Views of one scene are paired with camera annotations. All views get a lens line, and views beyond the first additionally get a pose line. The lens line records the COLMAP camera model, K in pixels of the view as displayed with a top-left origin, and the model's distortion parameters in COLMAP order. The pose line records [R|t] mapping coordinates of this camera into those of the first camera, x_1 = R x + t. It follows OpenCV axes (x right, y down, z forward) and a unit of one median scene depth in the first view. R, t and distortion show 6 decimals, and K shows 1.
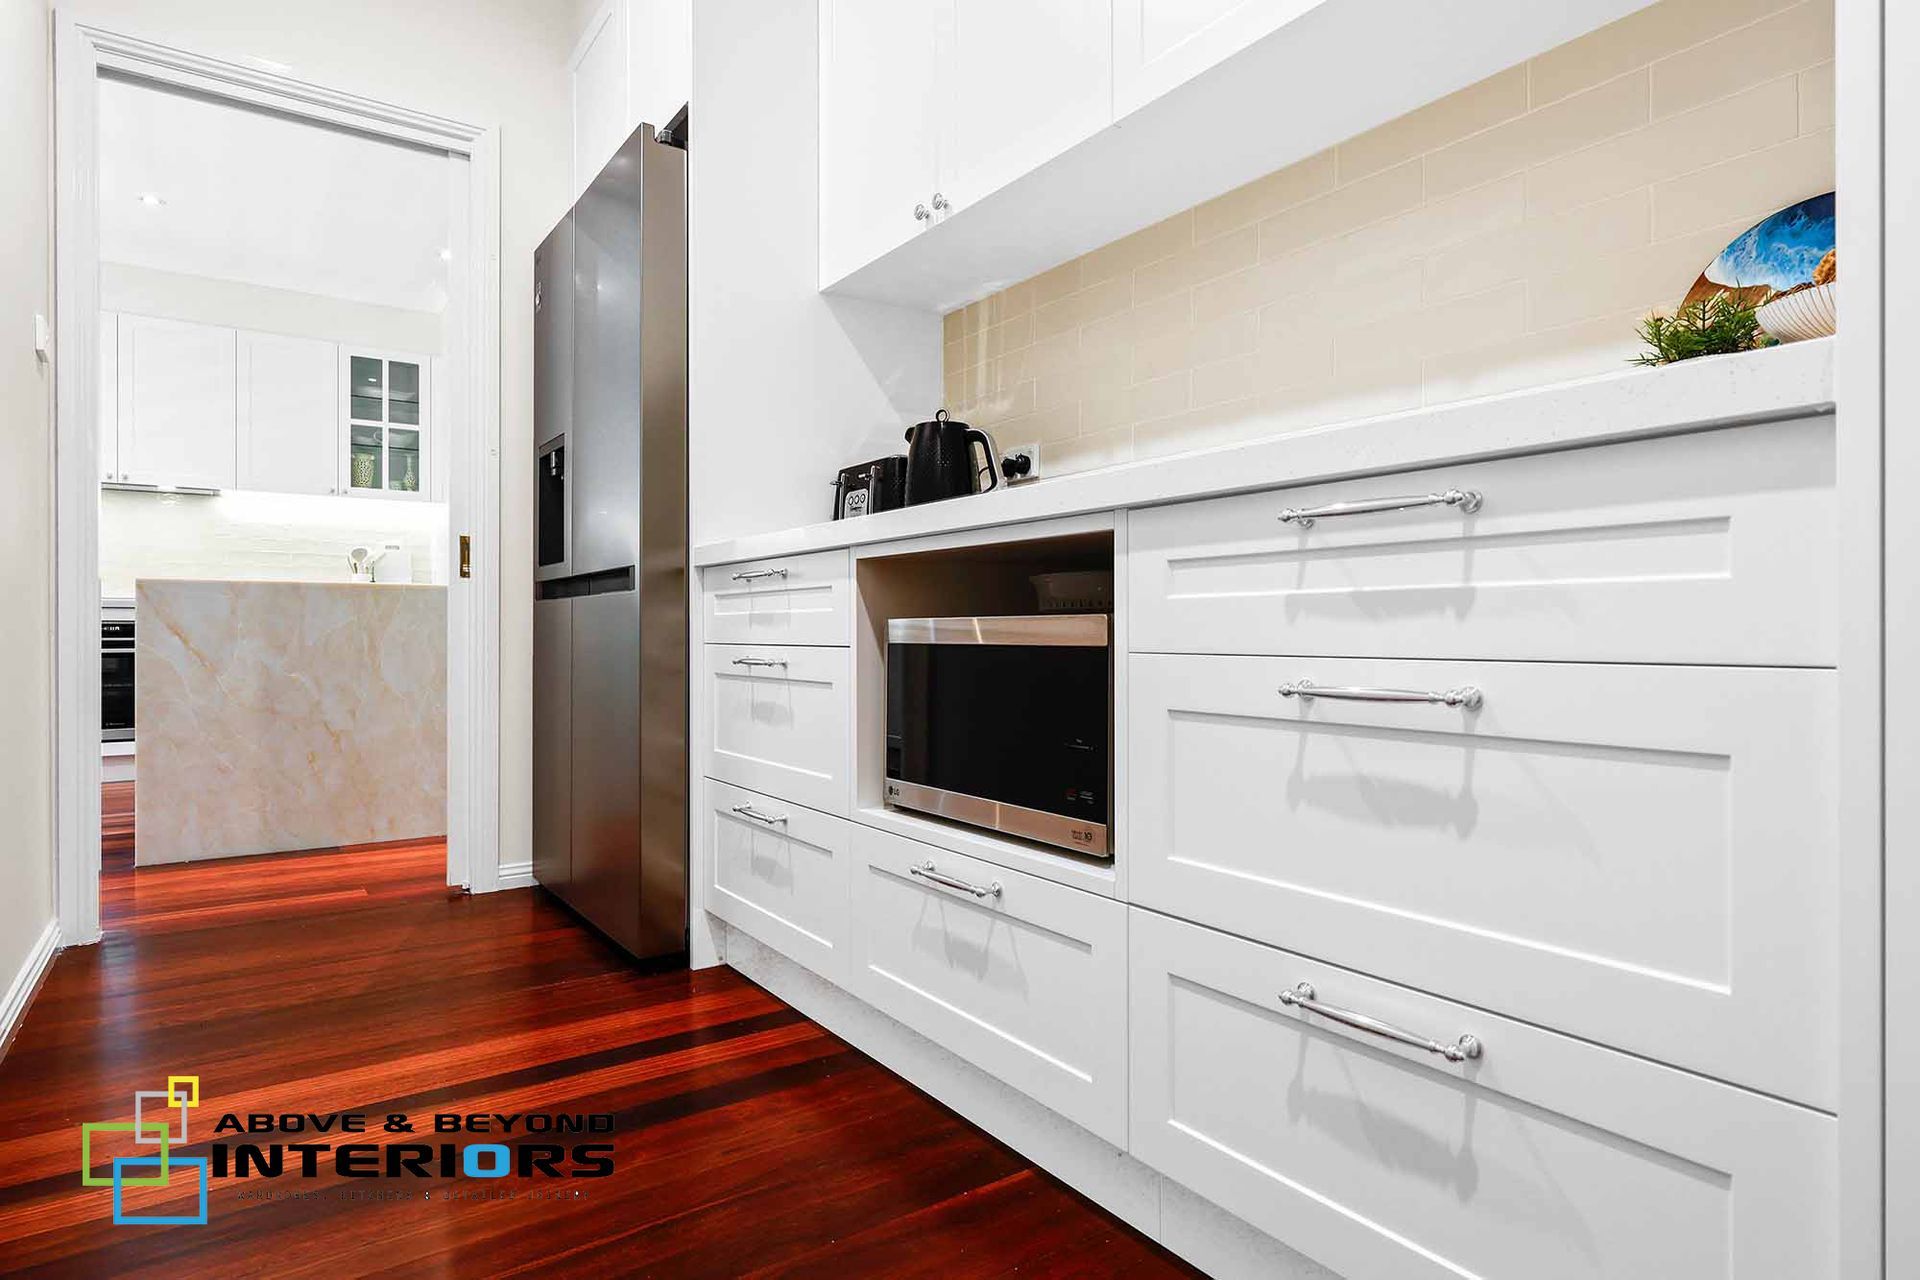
lens RADIAL K [[1063.1, 0, 963.0], [0, 1063.1, 628.6], [0, 0, 1]] dist [0.000772, -0.000855]
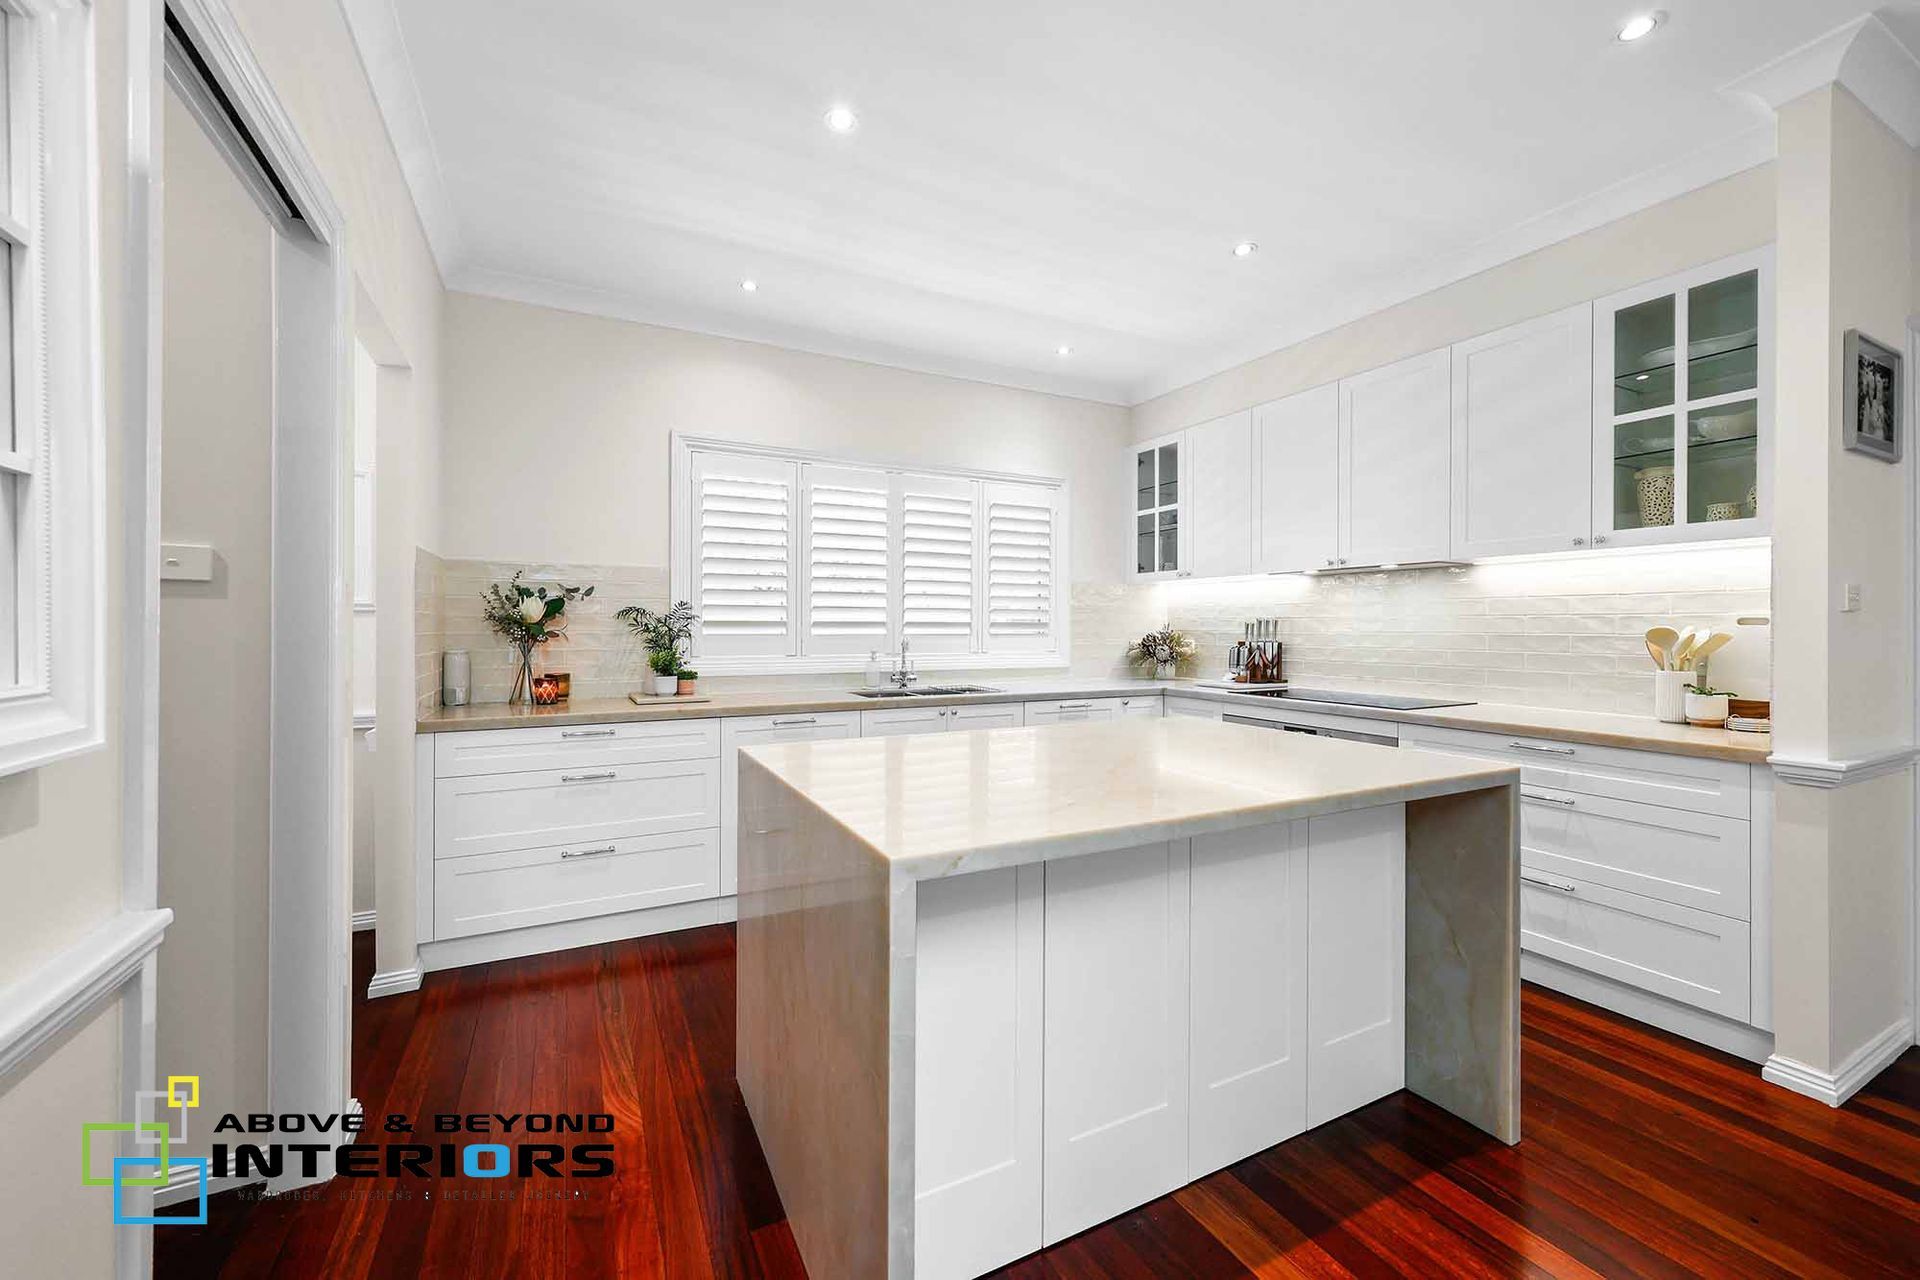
lens RADIAL K [[755.6, 0, 956.7], [0, 755.6, 629.4], [0, 0, 1]] dist [-0.001499, 0.000552]
pose [[-0.129307, 0.002932, -0.991600, -0.211724], [0.001437, 0.999995, 0.002770, -0.159578], [0.991604, -0.001067, -0.129311, 1.388749]]
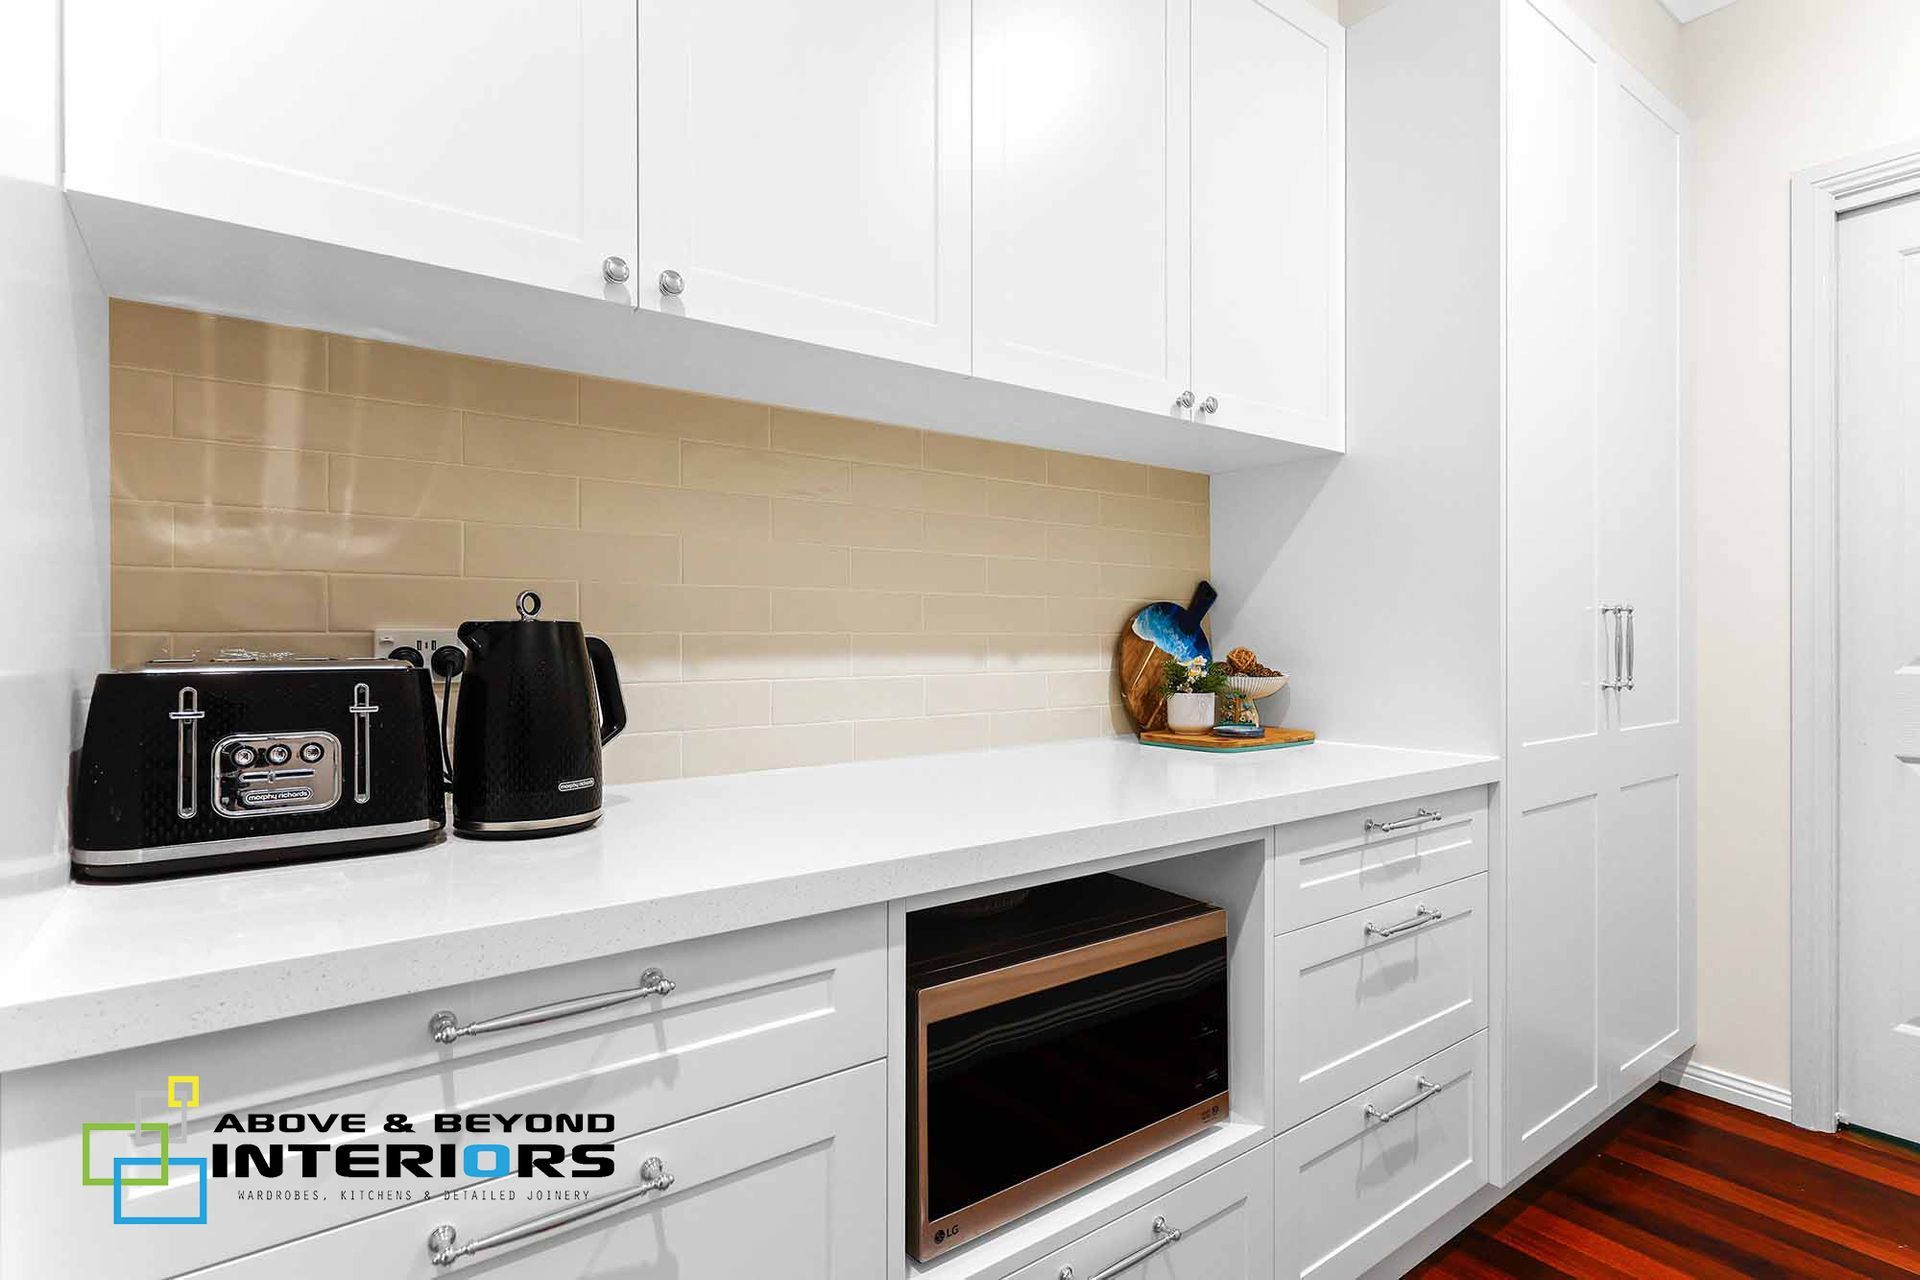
lens RADIAL K [[945.2, 0, 960.0], [0, 945.2, 640.0], [0, 0, 1]] dist [0.001856, 0.000330]
pose [[-0.029447, 0.001946, 0.999564, -0.376561], [-0.003016, 0.999993, -0.002035, -0.128608], [-0.999562, -0.003075, -0.029441, 0.557890]]
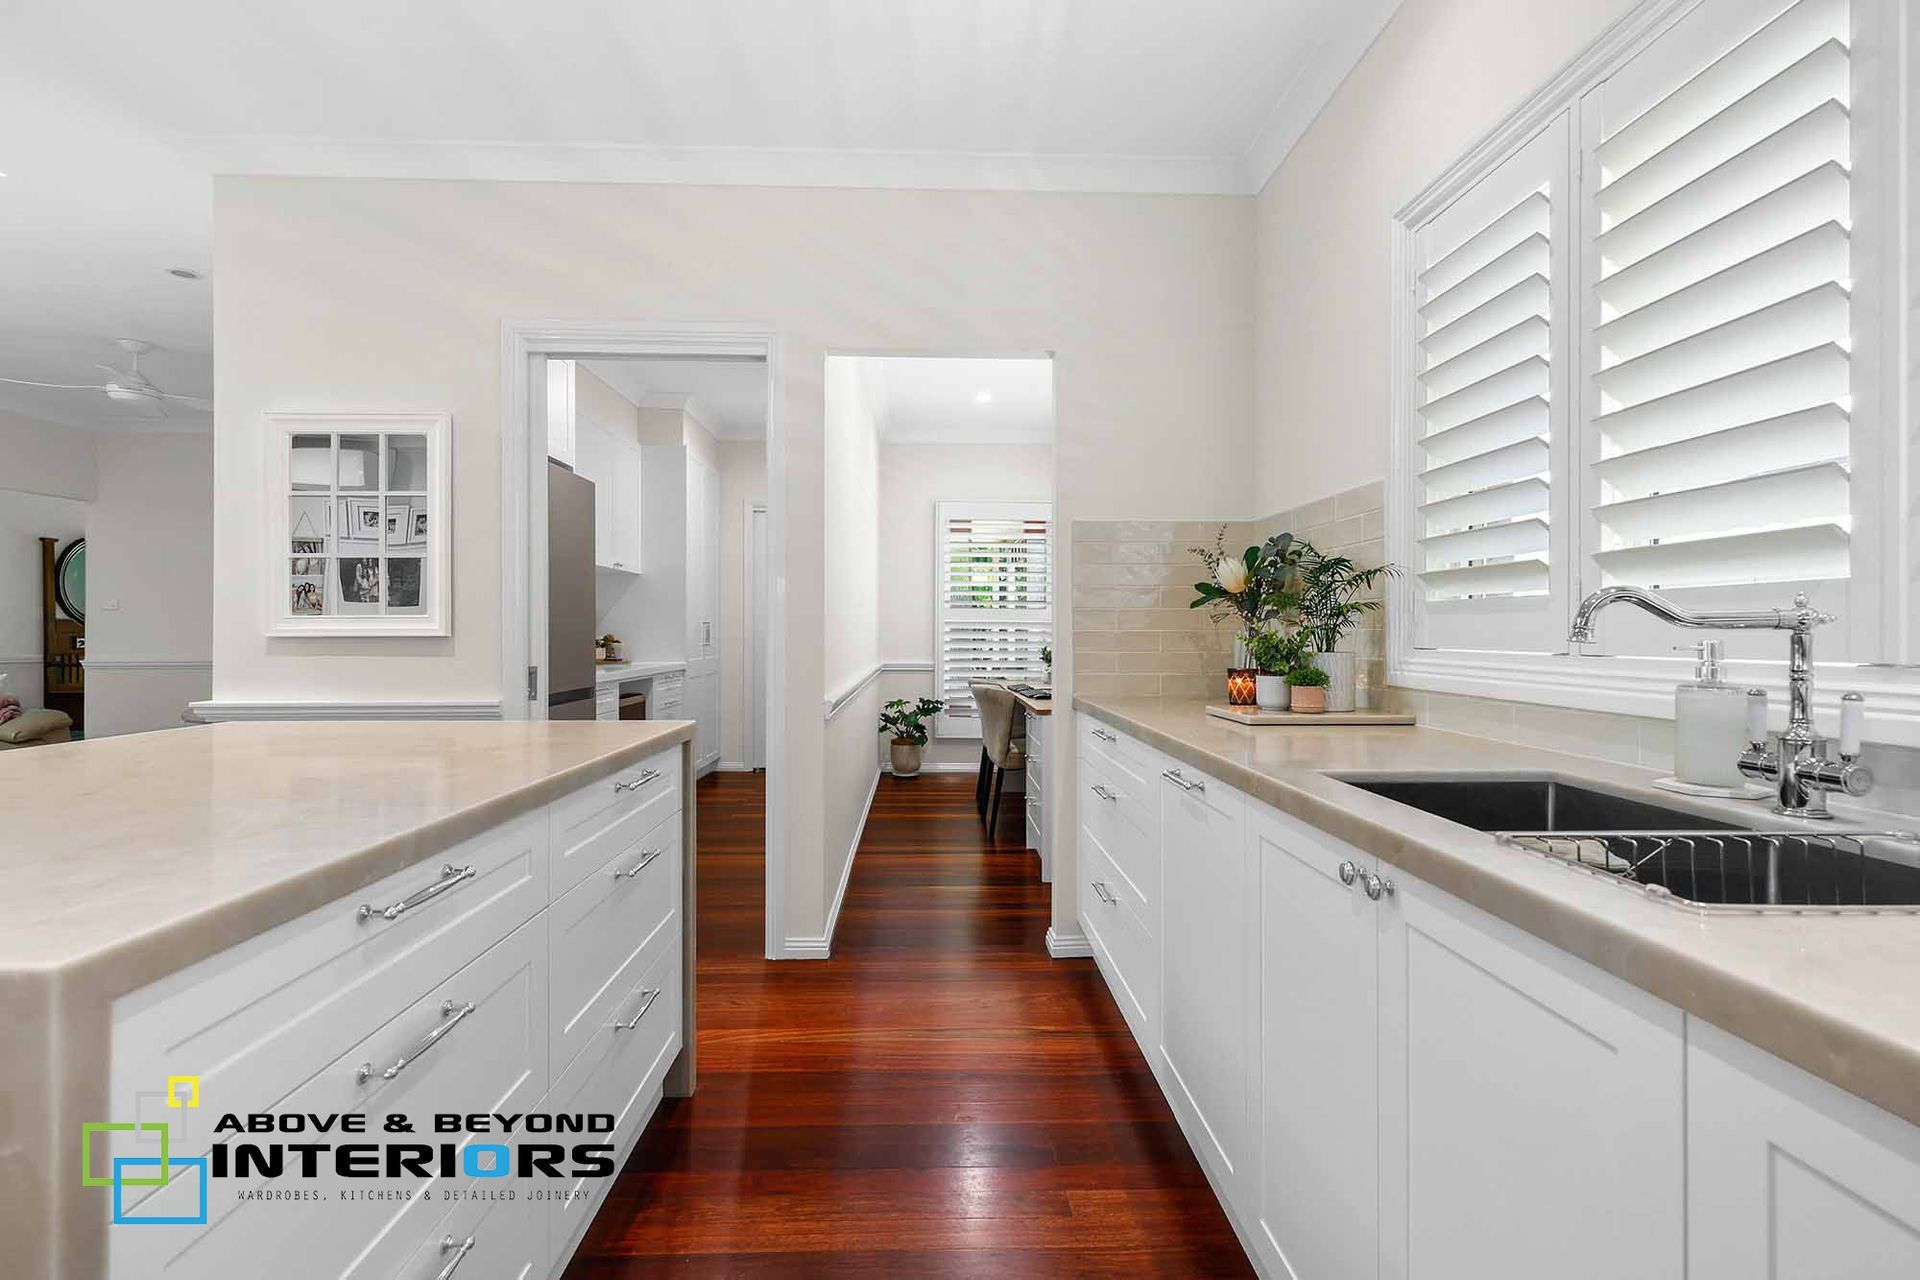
lens RADIAL K [[893.6, 0, 960.3], [0, 893.6, 631.0], [0, 0, 1]] dist [0.000516, -0.000423]
pose [[-0.843189, 0.000340, 0.537618, -1.431828], [-0.002795, 0.999984, -0.005017, -0.121829], [-0.537610, -0.005733, -0.843174, 1.595877]]
